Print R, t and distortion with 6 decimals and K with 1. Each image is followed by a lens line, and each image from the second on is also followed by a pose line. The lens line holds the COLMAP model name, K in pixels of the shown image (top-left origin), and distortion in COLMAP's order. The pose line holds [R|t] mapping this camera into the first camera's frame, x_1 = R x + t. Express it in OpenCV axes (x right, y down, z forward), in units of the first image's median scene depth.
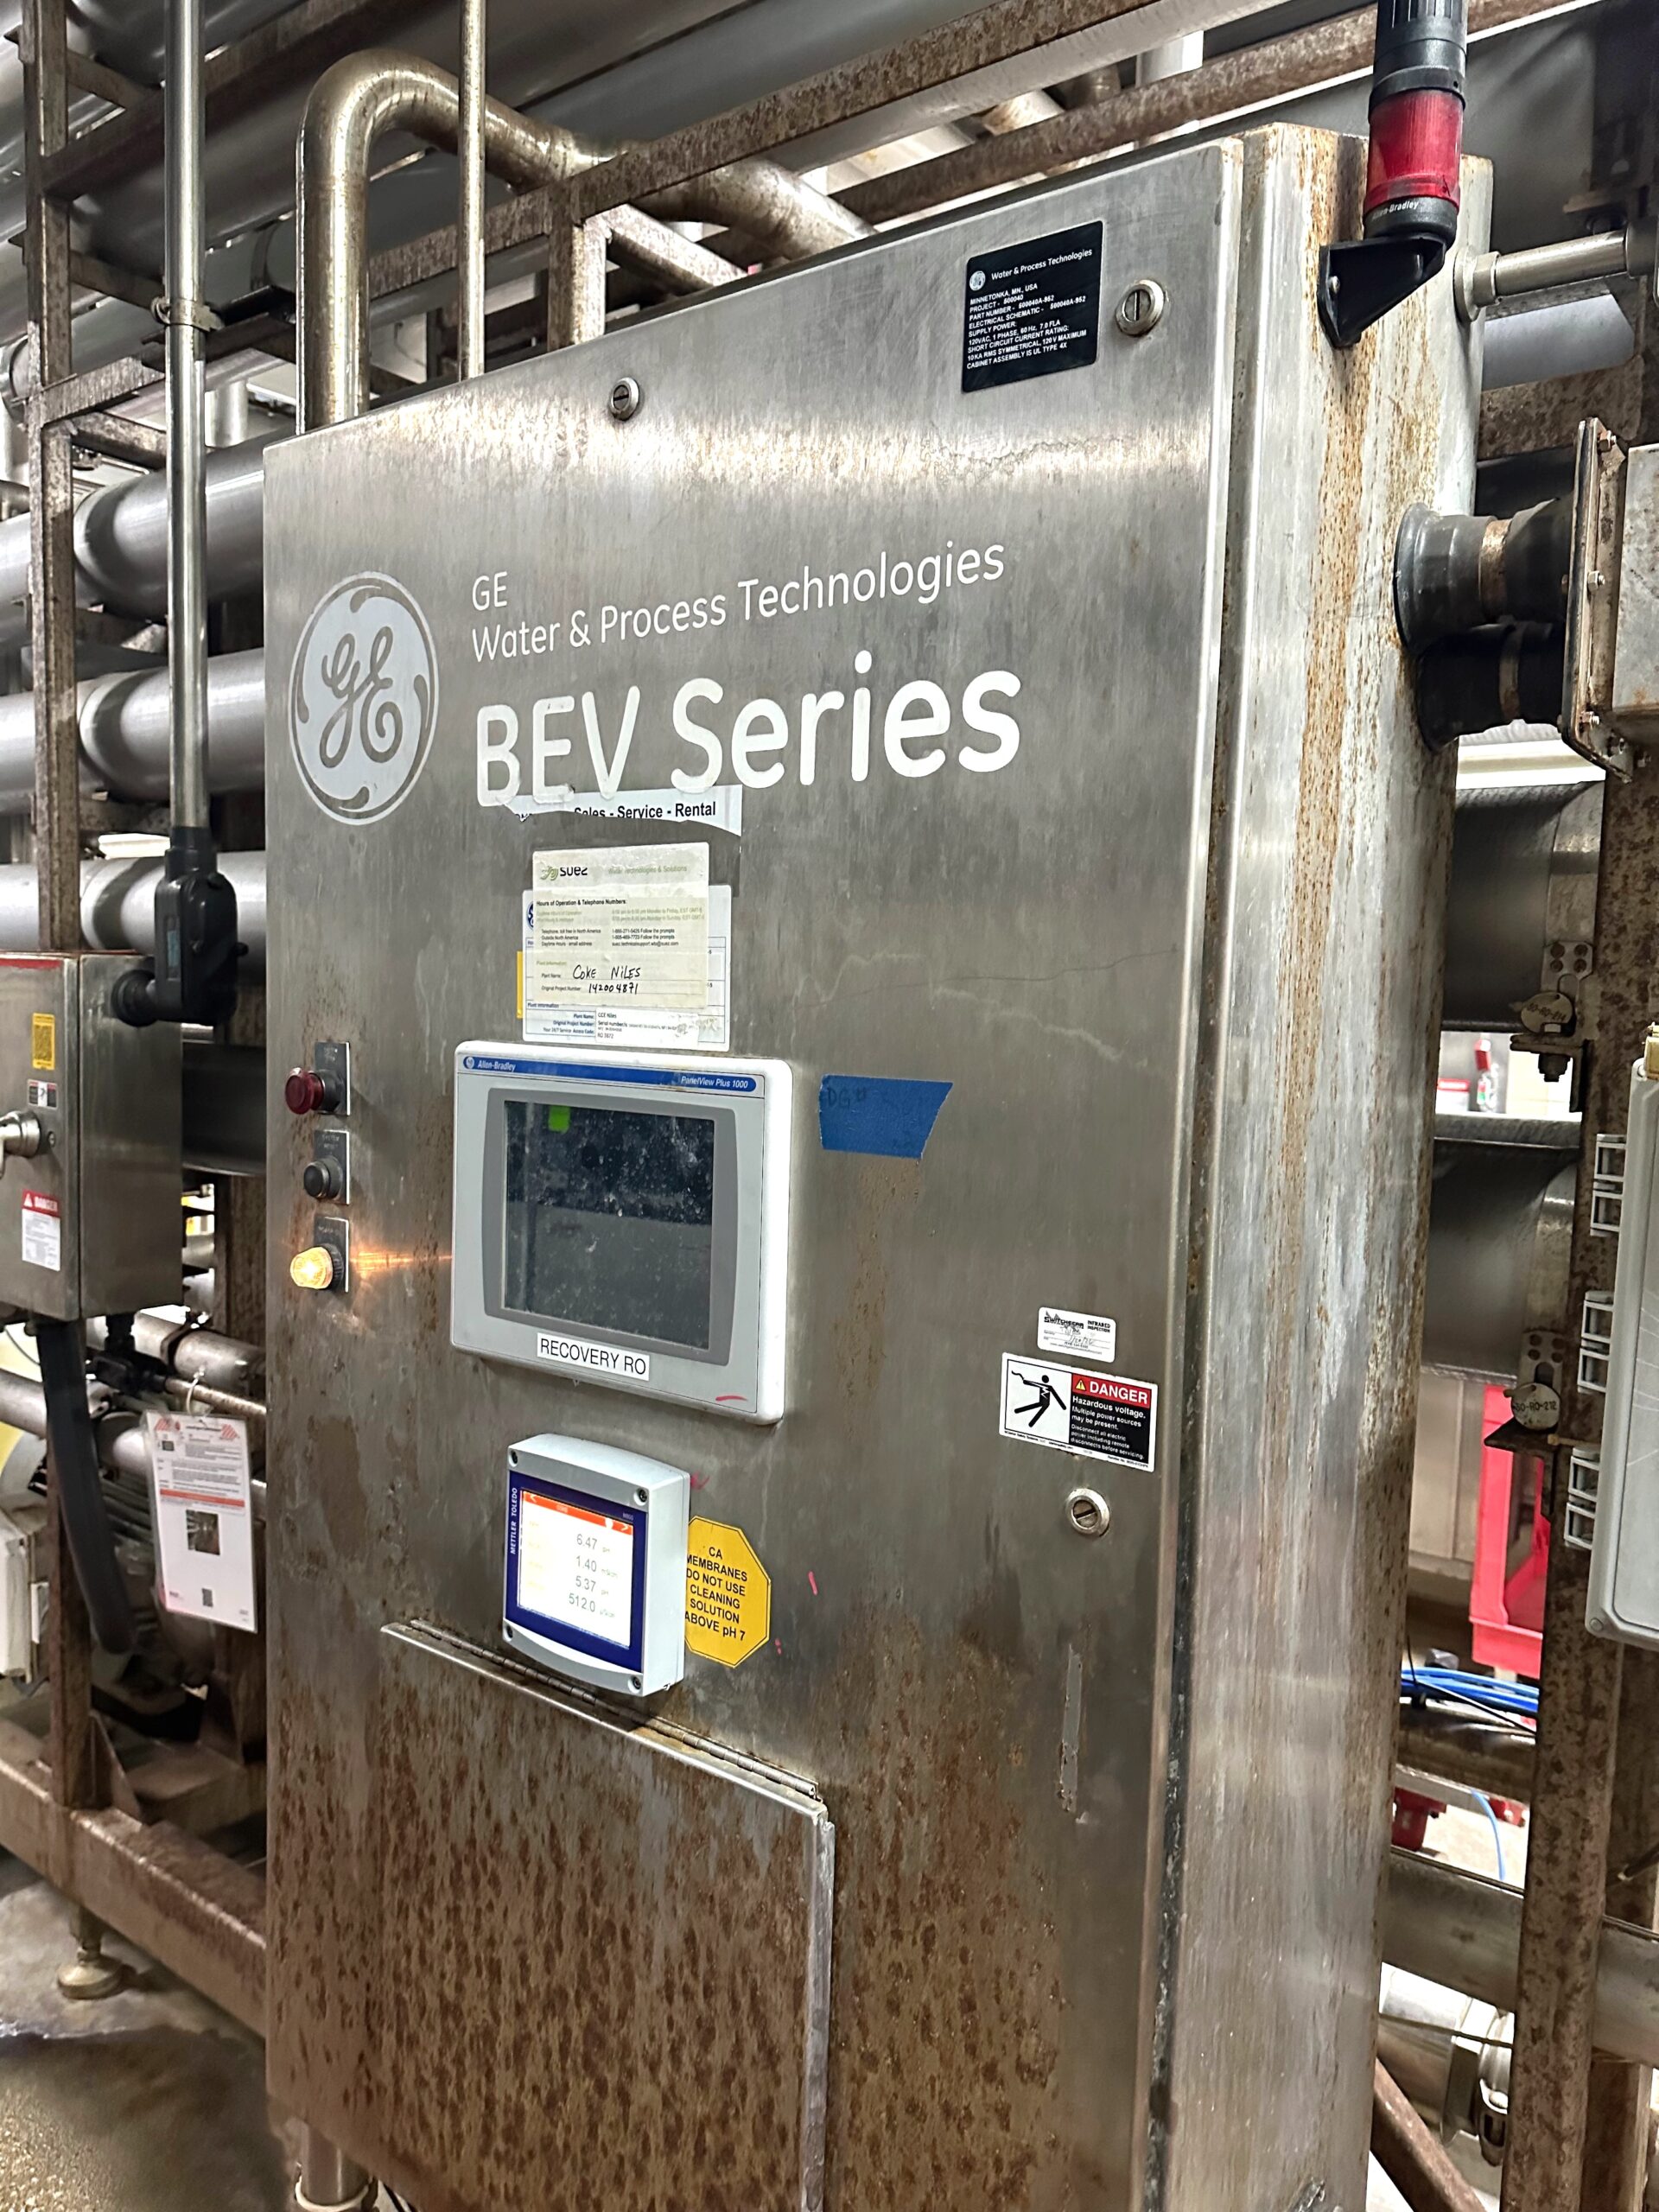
lens RADIAL K [[1558.7, 0, 843.4], [0, 1558.7, 1130.2], [0, 0, 1]] dist [0.054364, -0.066055]
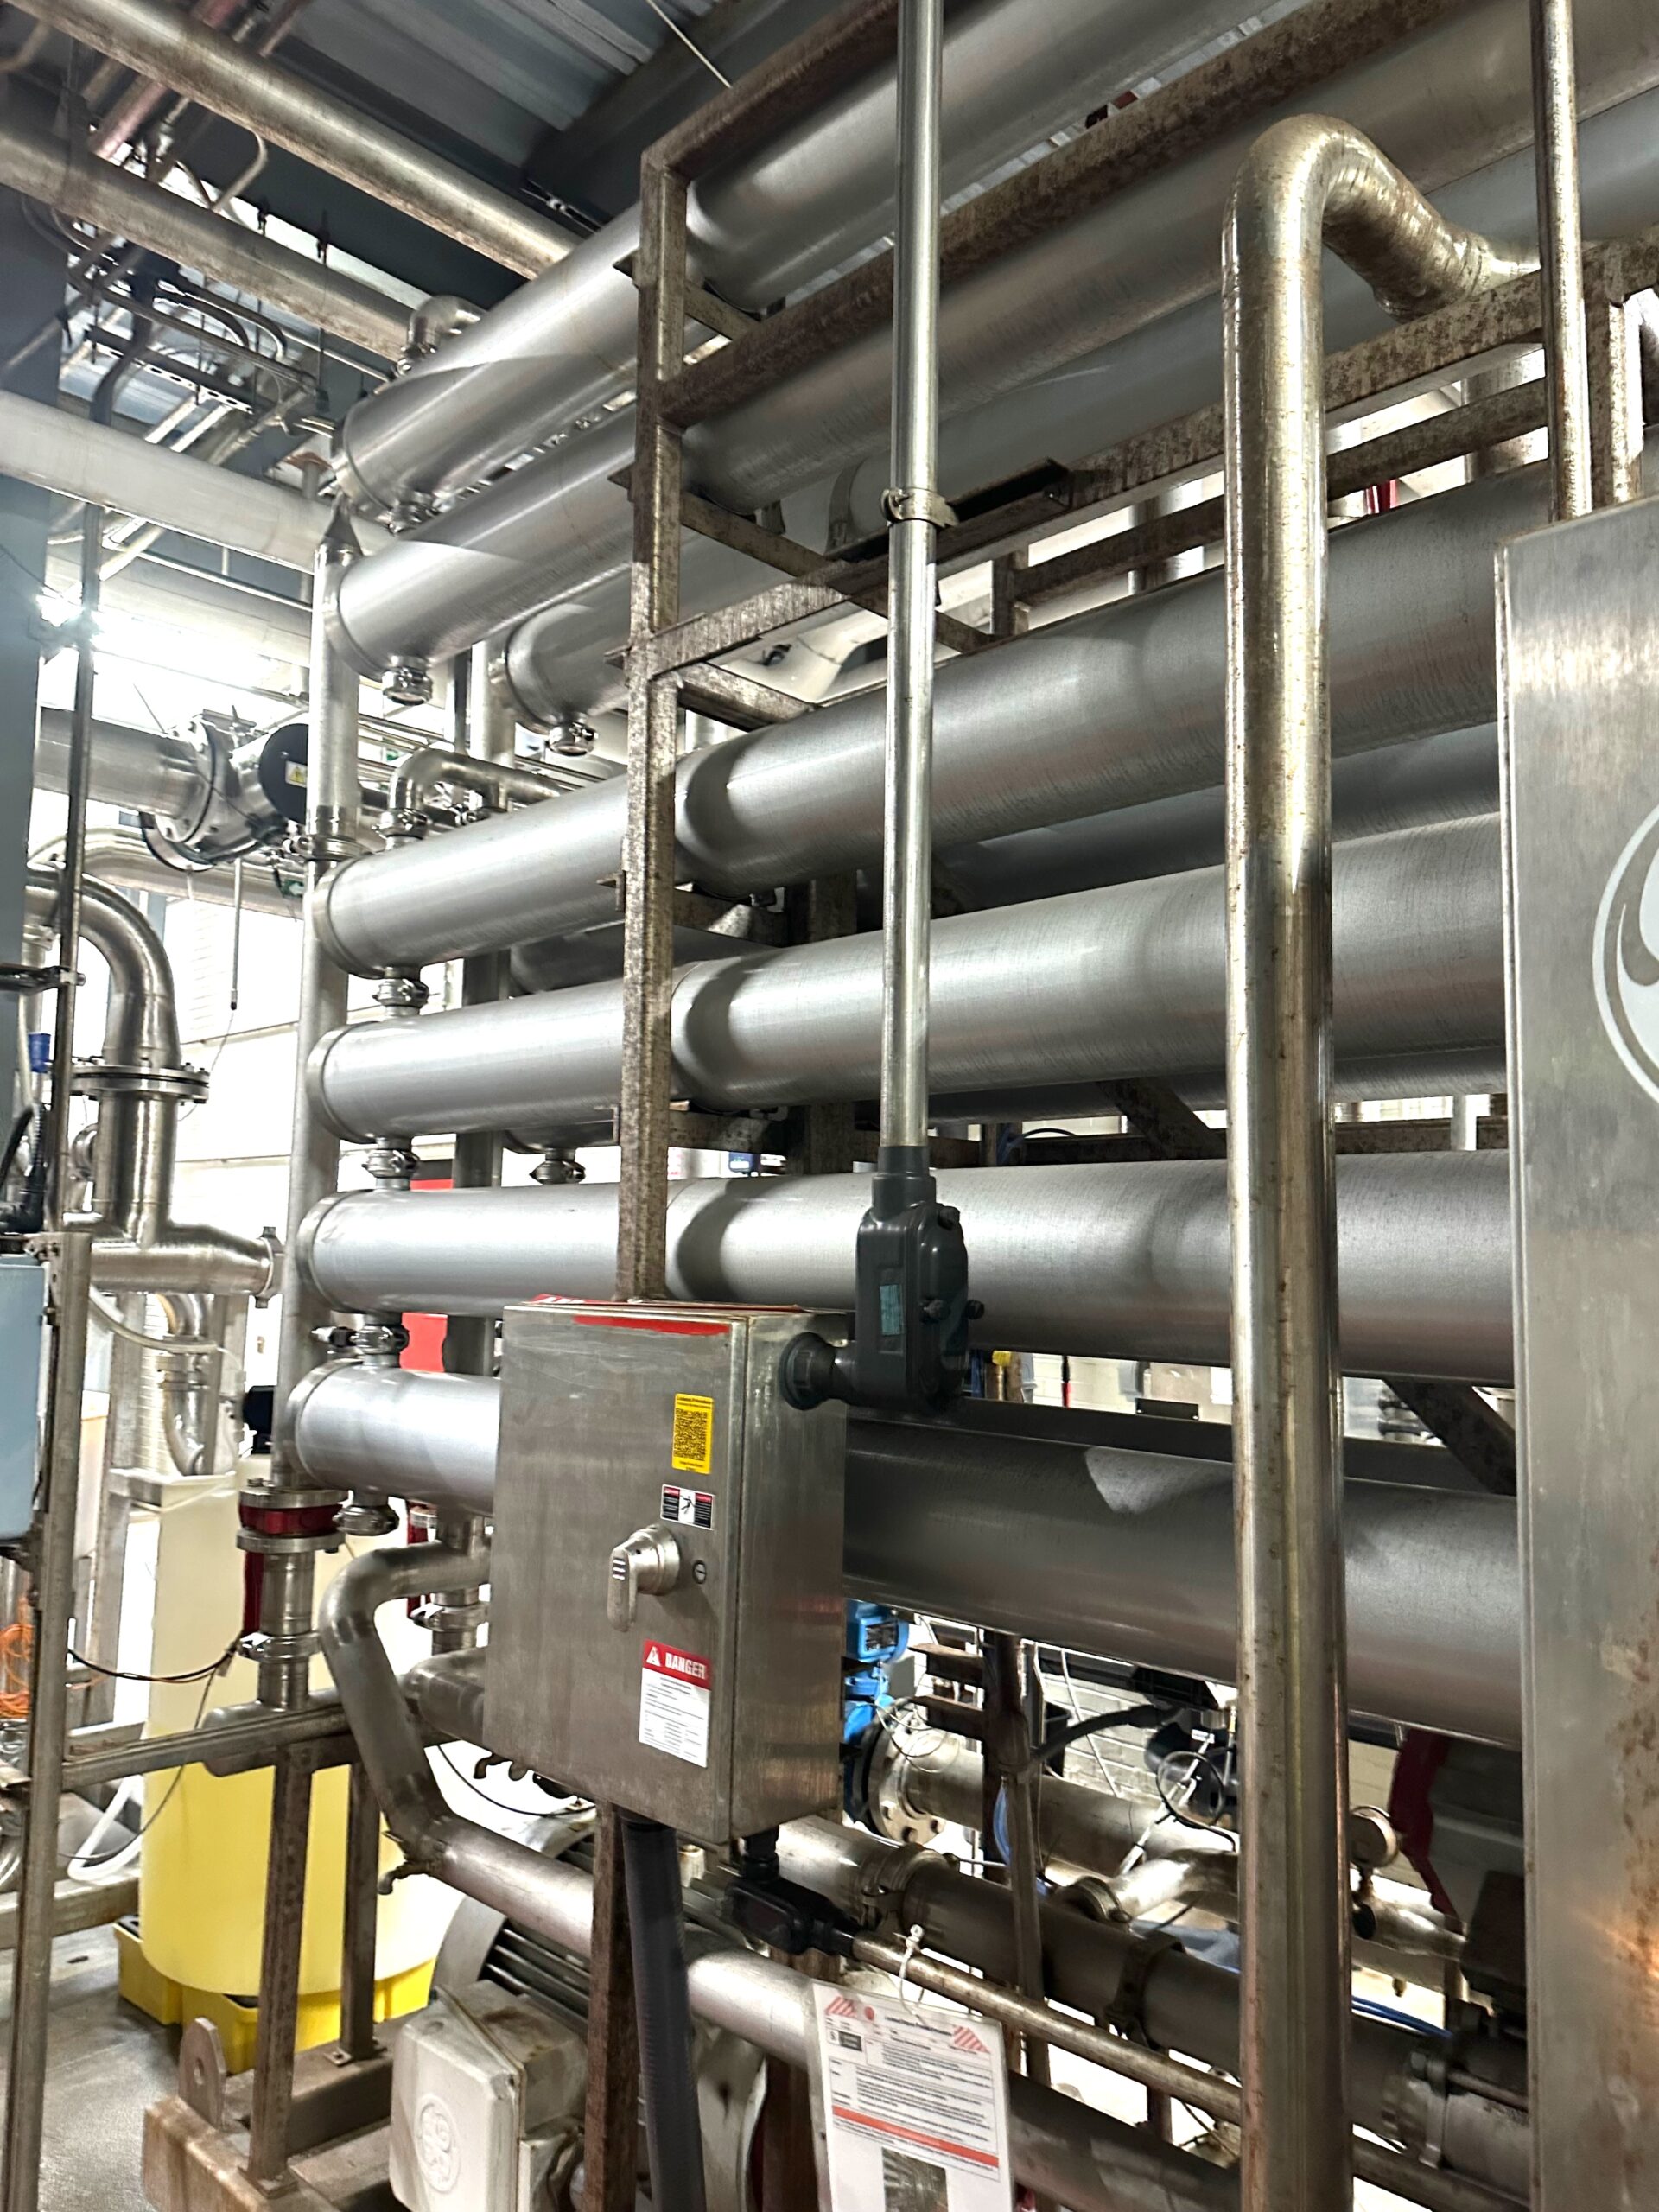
lens RADIAL K [[1558.7, 0, 874.2], [0, 1558.7, 1134.6], [0, 0, 1]] dist [0.054364, -0.066055]
pose [[0.993878, -0.018952, -0.108849, -0.337807], [-0.000748, 0.984001, -0.178161, -0.063723], [0.110484, 0.177151, 0.977963, 0.264837]]
